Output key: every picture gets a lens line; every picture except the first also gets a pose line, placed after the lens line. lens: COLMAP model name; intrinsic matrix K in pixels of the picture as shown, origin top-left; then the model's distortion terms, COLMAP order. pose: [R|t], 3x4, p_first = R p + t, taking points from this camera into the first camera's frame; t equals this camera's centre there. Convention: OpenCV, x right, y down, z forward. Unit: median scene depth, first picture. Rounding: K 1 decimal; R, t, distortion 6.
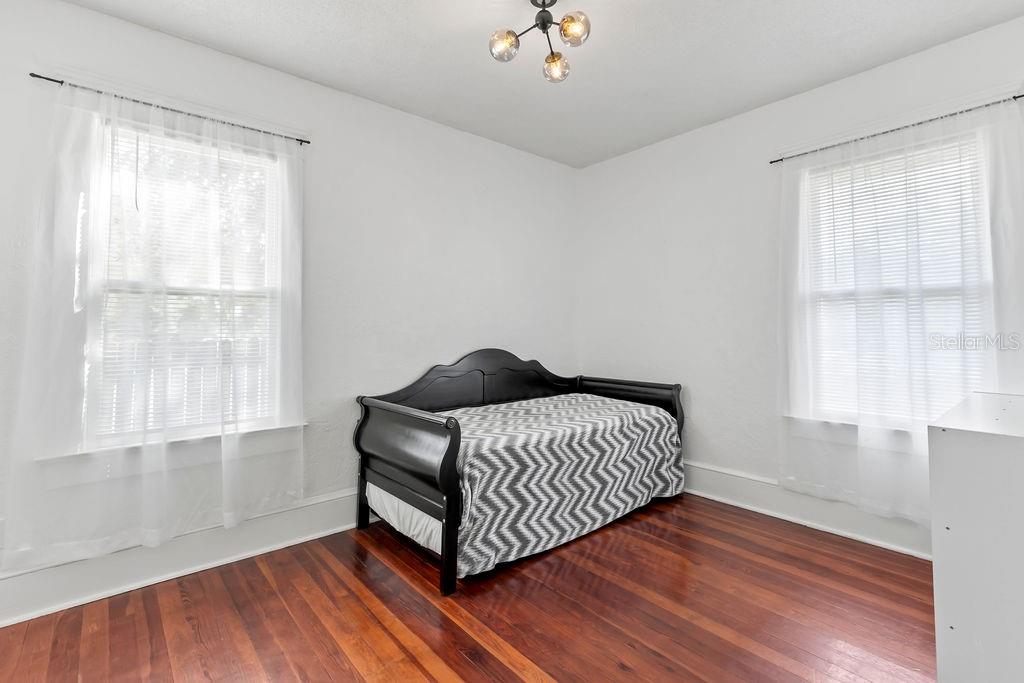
lens RADIAL K [[463.7, 0, 506.2], [0, 463.7, 315.3], [0, 0, 1]] dist [0.014570, -0.002094]
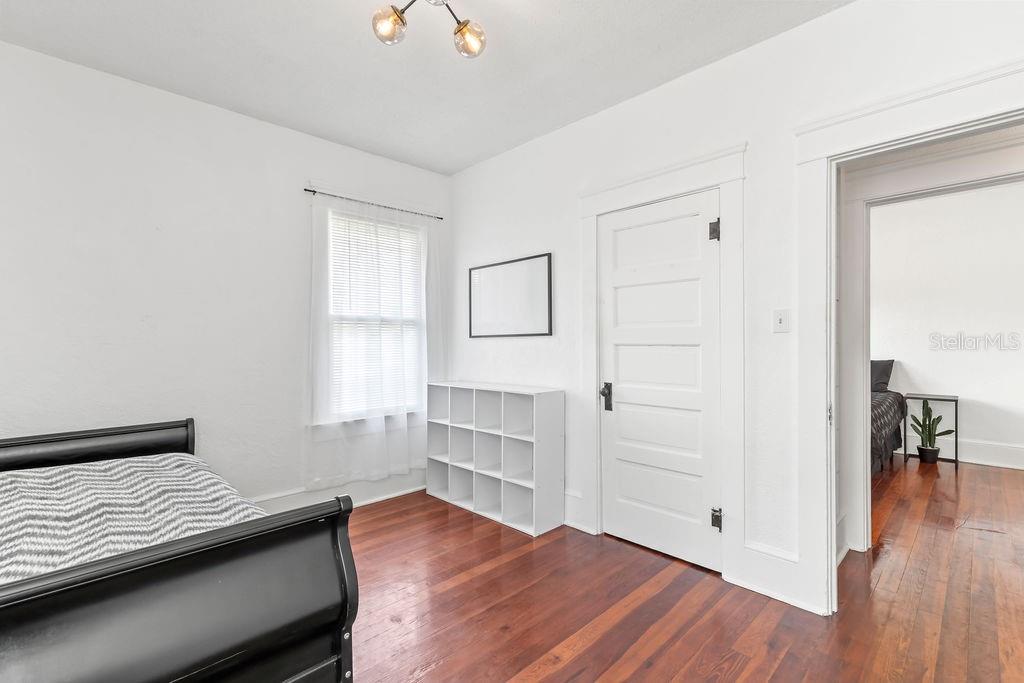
lens RADIAL K [[463.7, 0, 511.4], [0, 463.7, 341.4], [0, 0, 1]] dist [0.014570, -0.002094]
pose [[-0.066589, 0.004916, 0.997768, -0.787095], [-0.028902, 0.999559, -0.006854, 0.016300], [-0.997362, -0.029294, -0.066418, 0.901430]]
